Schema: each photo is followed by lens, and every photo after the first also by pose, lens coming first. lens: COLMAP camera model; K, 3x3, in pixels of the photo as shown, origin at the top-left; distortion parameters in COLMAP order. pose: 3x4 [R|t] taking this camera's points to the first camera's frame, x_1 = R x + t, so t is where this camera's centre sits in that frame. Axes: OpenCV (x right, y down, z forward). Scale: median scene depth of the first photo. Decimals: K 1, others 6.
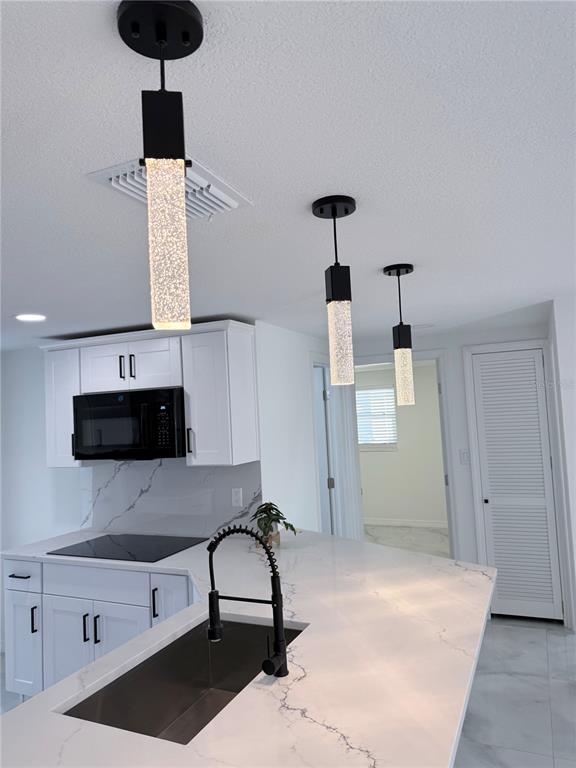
lens RADIAL K [[539.8, 0, 290.8], [0, 539.8, 381.3], [0, 0, 1]] dist [0.090533, -0.119004]
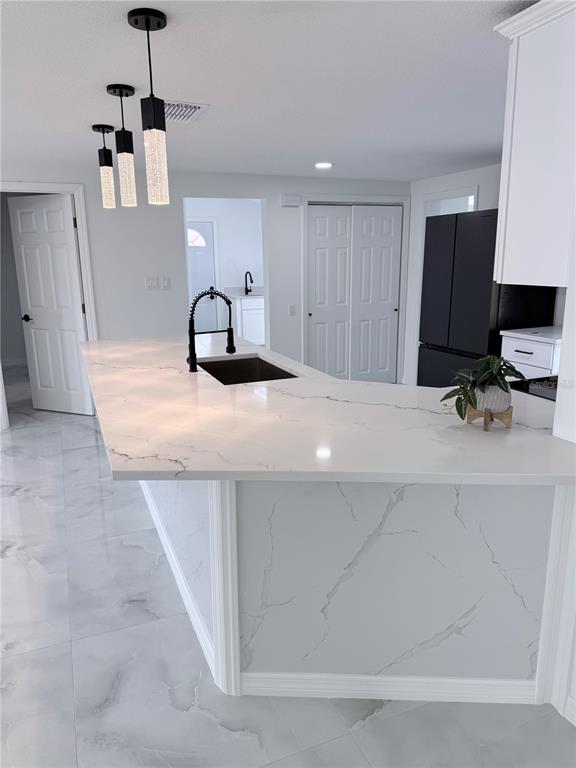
lens RADIAL K [[552.1, 0, 286.2], [0, 552.1, 378.3], [0, 0, 1]] dist [0.039723, -0.002931]
pose [[-0.695230, 0.208826, -0.687783, 0.513234], [0.090338, 0.974665, 0.204614, 0.105556], [0.713087, 0.080121, -0.696482, 1.241593]]
